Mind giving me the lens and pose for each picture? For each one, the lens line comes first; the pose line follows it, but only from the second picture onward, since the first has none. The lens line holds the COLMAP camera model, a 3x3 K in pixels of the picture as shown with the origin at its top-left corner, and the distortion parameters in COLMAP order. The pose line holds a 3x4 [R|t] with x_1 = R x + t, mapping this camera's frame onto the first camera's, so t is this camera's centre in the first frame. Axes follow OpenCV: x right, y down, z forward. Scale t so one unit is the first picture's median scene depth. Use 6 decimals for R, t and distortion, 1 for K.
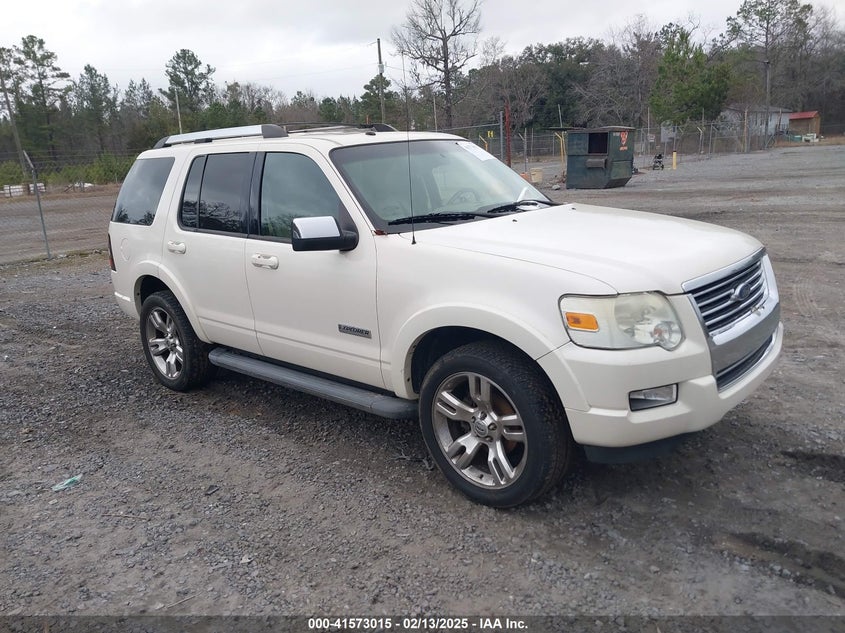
lens RADIAL K [[631.4, 0, 418.6], [0, 631.4, 321.4], [0, 0, 1]] dist [0.028200, -0.038064]
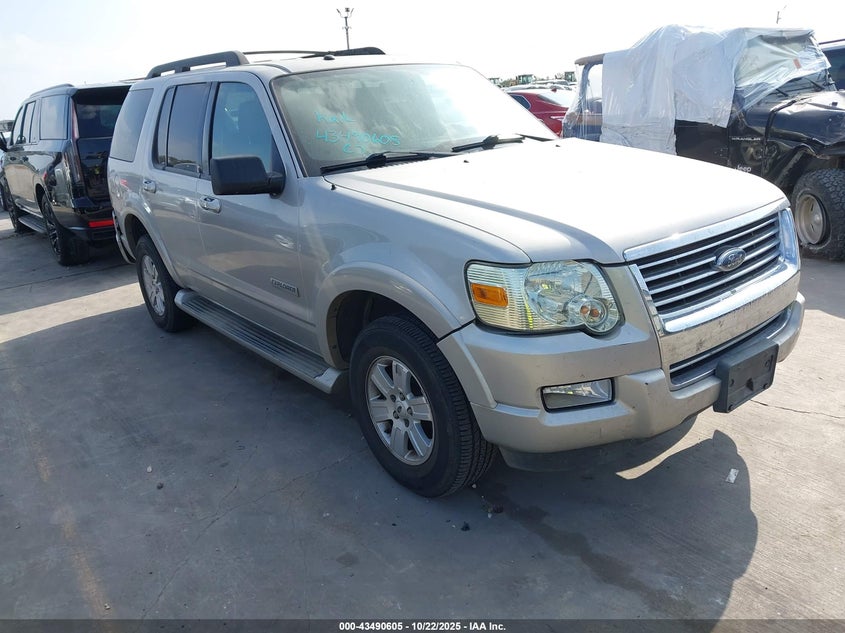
lens RADIAL K [[631.4, 0, 418.7], [0, 631.4, 308.5], [0, 0, 1]] dist [0.028200, -0.038064]
pose [[0.985752, 0.042293, -0.162803, 0.242451], [-0.027671, 0.995461, 0.091058, -0.043130], [0.165915, -0.085255, 0.982448, 0.160427]]
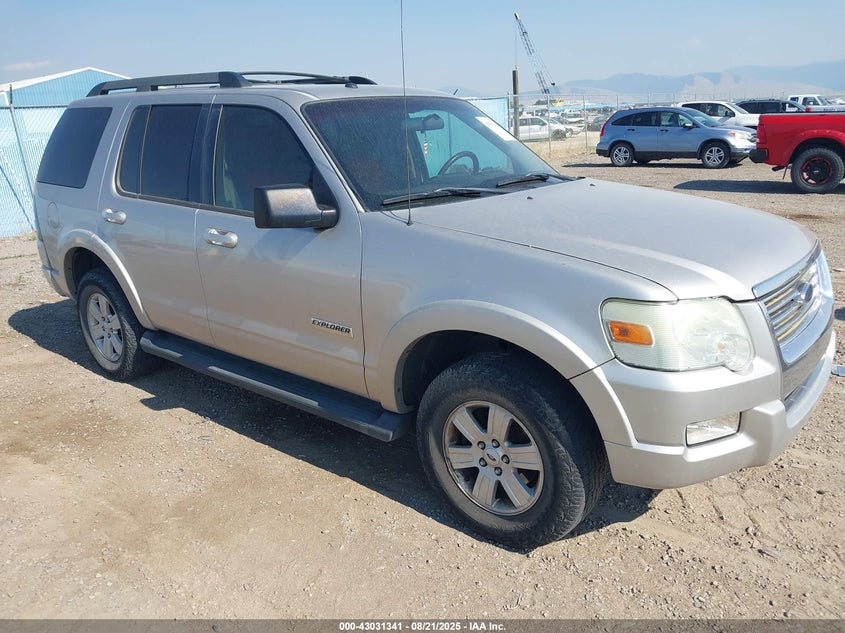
lens RADIAL K [[631.4, 0, 415.5], [0, 631.4, 317.2], [0, 0, 1]] dist [0.028200, -0.038064]
pose [[0.997899, 0.018124, 0.062196, -0.047615], [-0.020931, 0.998777, 0.044783, -0.039877], [-0.061309, -0.045991, 0.997059, 0.184226]]
